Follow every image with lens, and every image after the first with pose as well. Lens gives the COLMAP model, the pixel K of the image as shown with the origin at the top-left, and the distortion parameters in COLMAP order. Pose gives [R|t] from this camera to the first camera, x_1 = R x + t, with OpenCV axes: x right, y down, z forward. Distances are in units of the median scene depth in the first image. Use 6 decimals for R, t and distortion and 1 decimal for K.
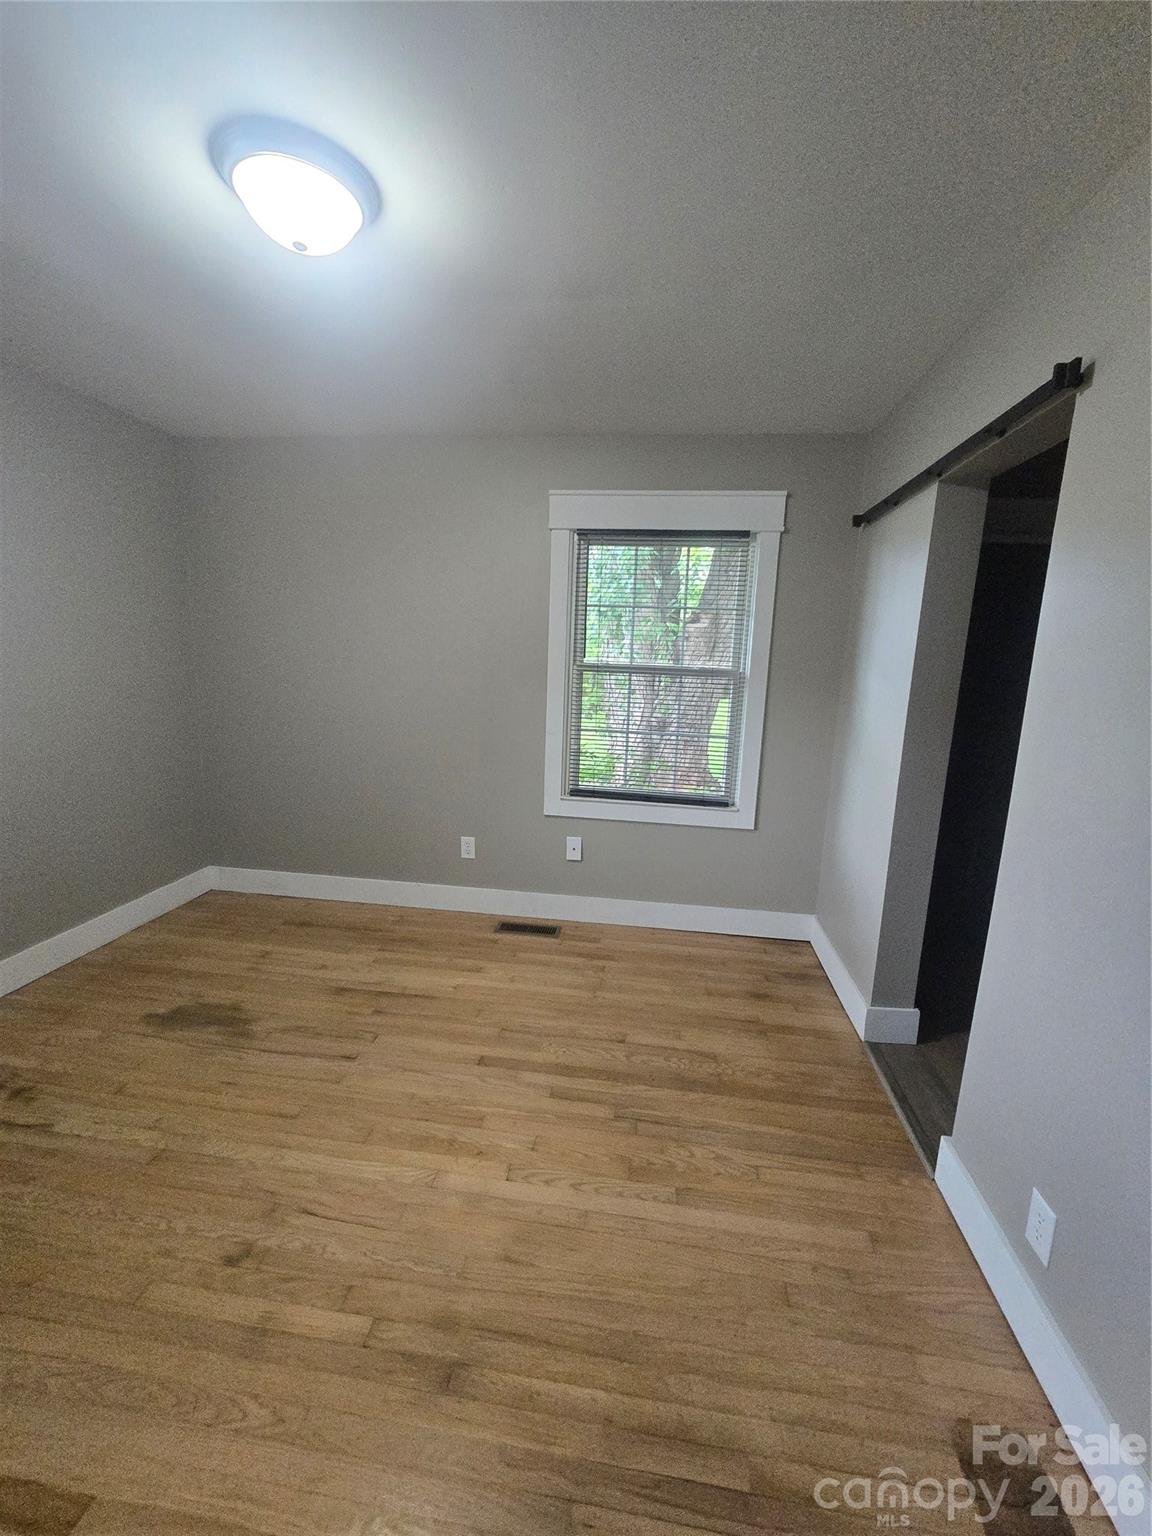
lens RADIAL K [[628.9, 0, 580.4], [0, 628.9, 765.9], [0, 0, 1]] dist [0.001851, -0.000181]
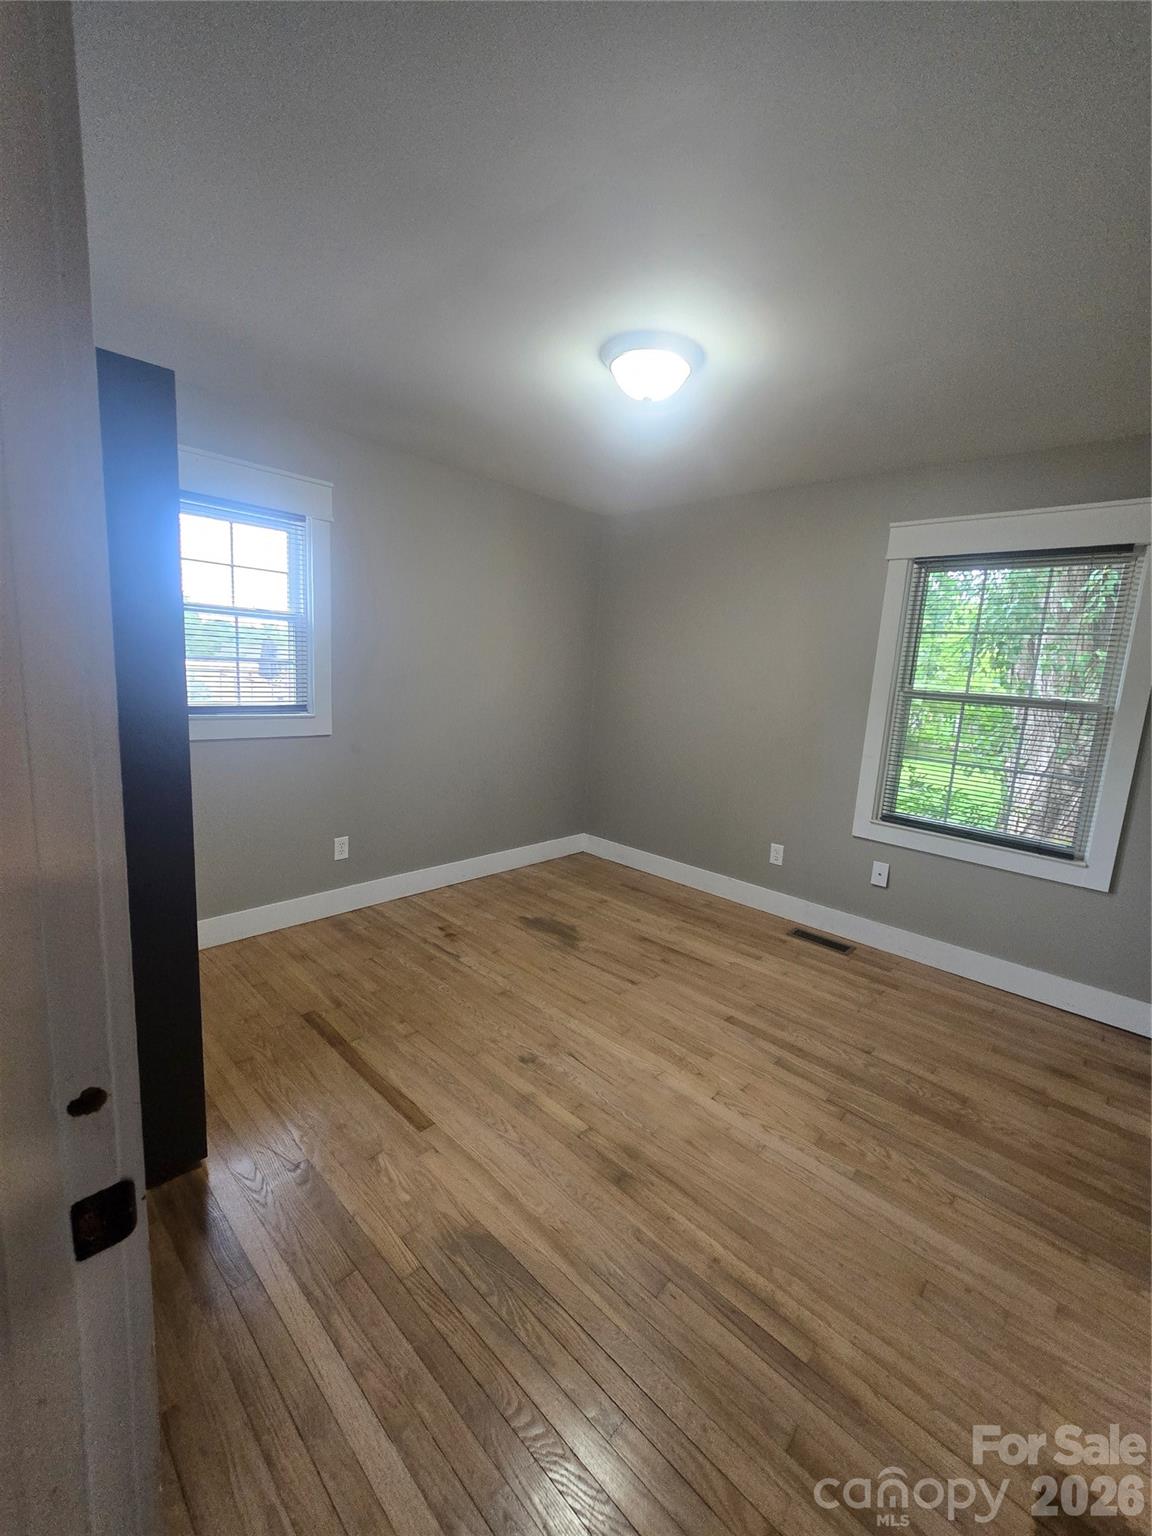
lens RADIAL K [[628.9, 0, 580.4], [0, 628.9, 765.9], [0, 0, 1]] dist [0.001851, -0.000181]
pose [[0.812405, 0.105567, -0.573457, 0.199711], [-0.131154, 0.991357, -0.003305, 0.034081], [0.568152, 0.077896, 0.819229, -0.128913]]
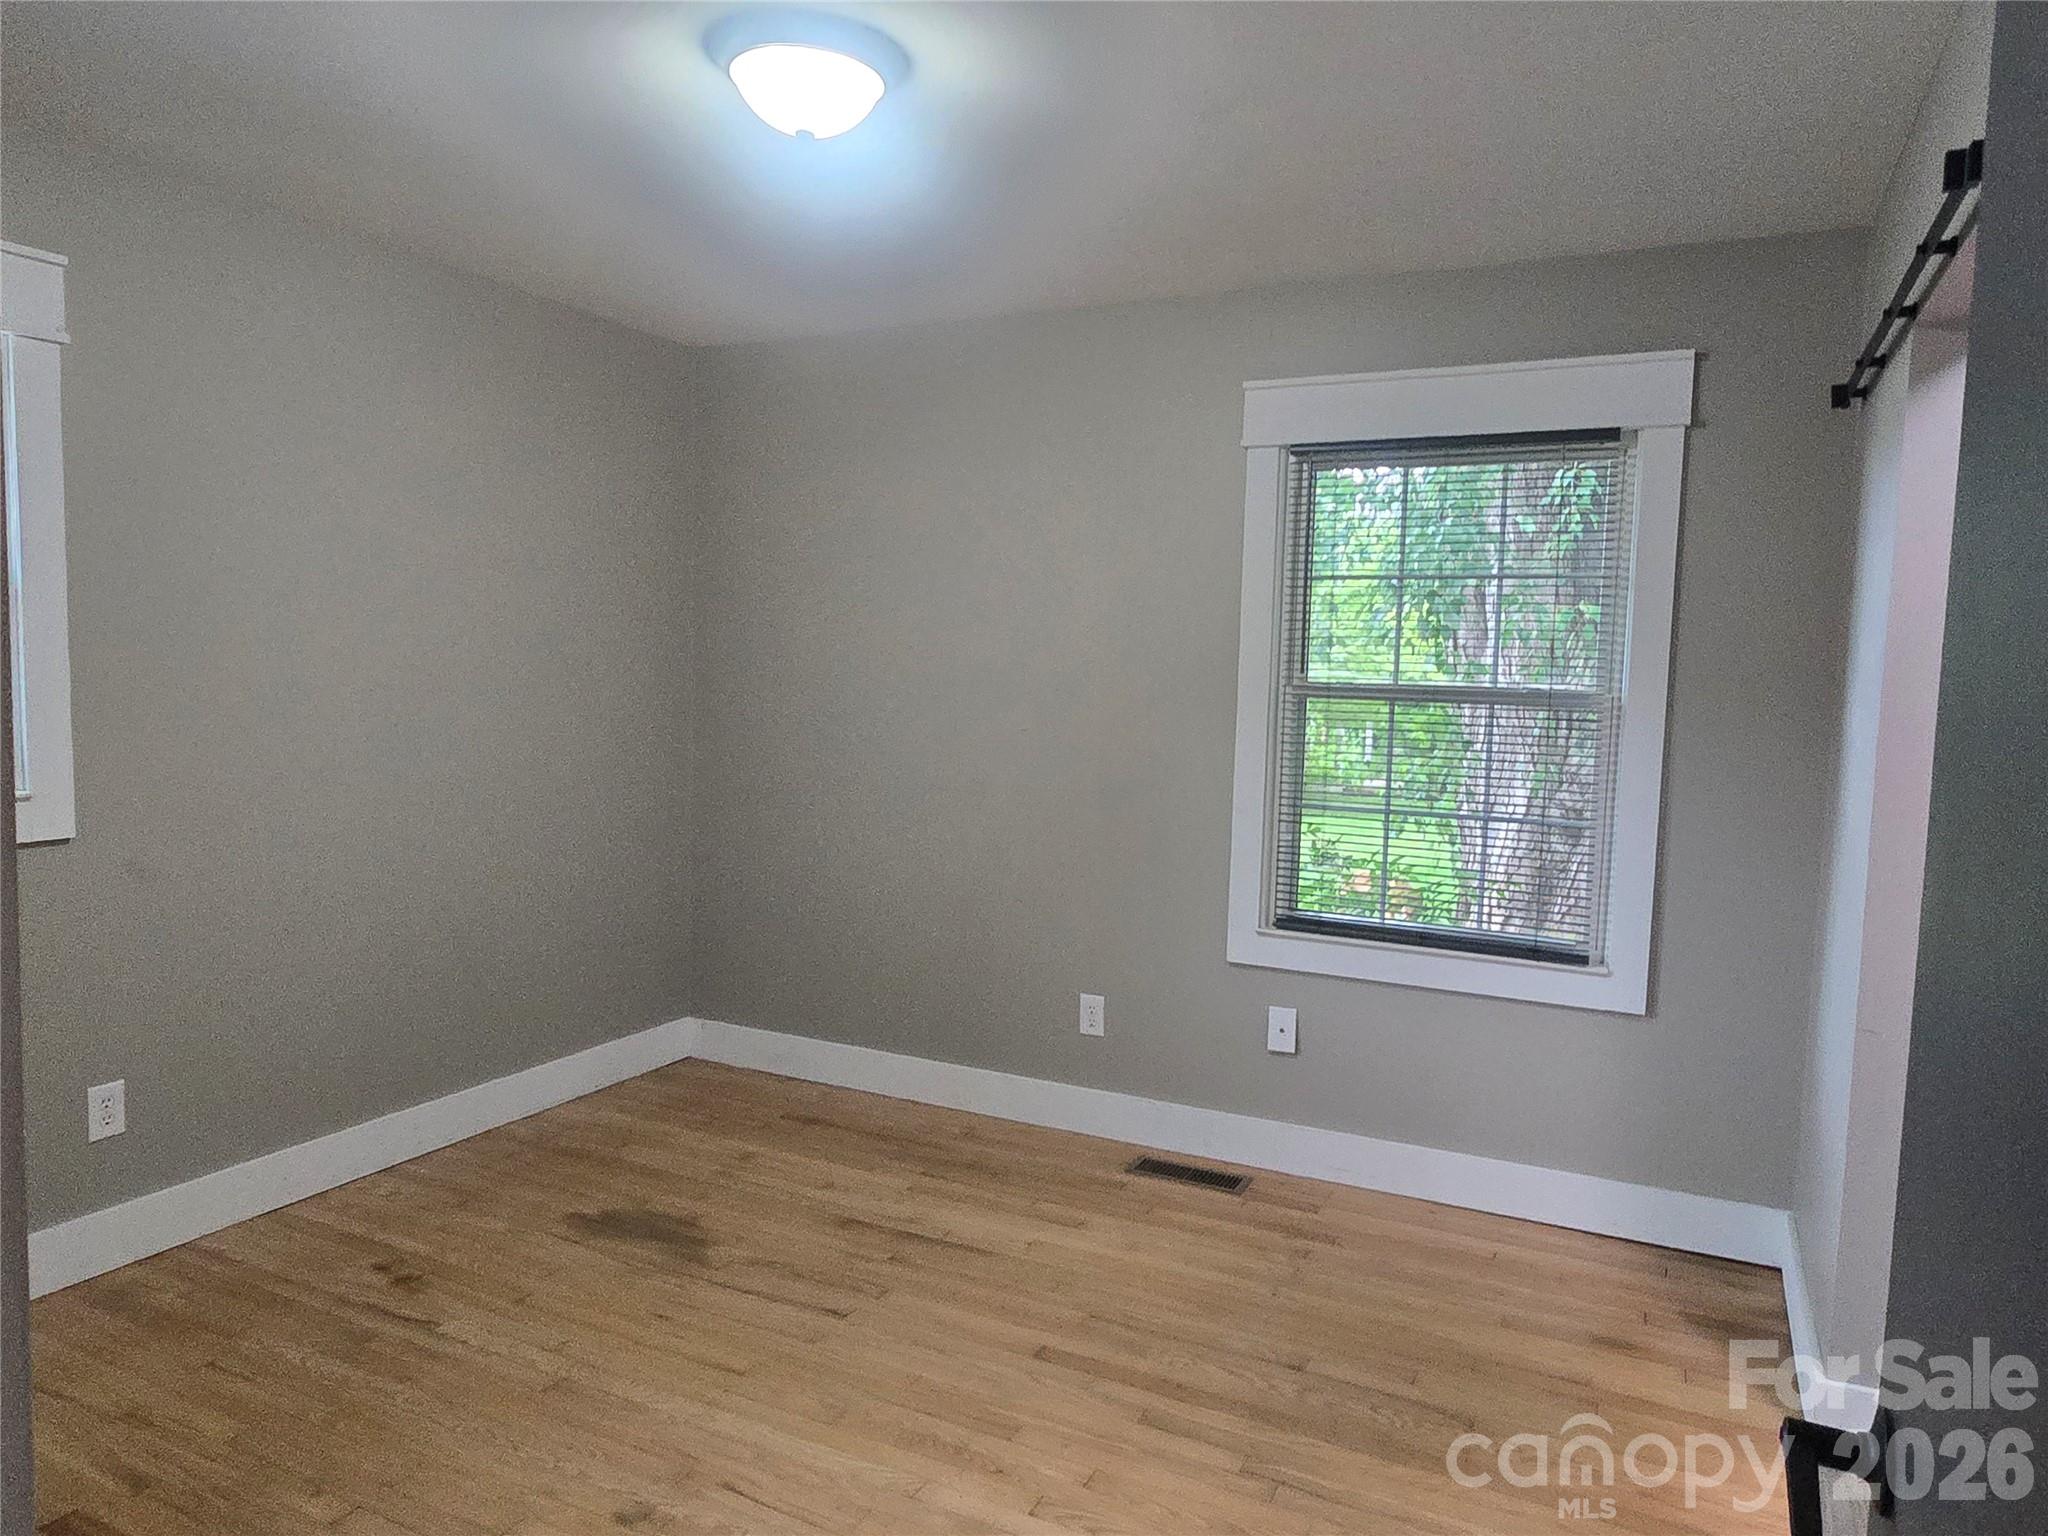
lens RADIAL K [[1334.6, 0, 1018.2], [0, 1334.6, 769.1], [0, 0, 1]] dist [0.000699, -0.003337]
pose [[0.944646, 0.014106, -0.327787, 0.182601], [-0.049654, 0.993714, -0.100332, 0.047487], [0.324311, 0.111054, 0.939409, -0.187664]]
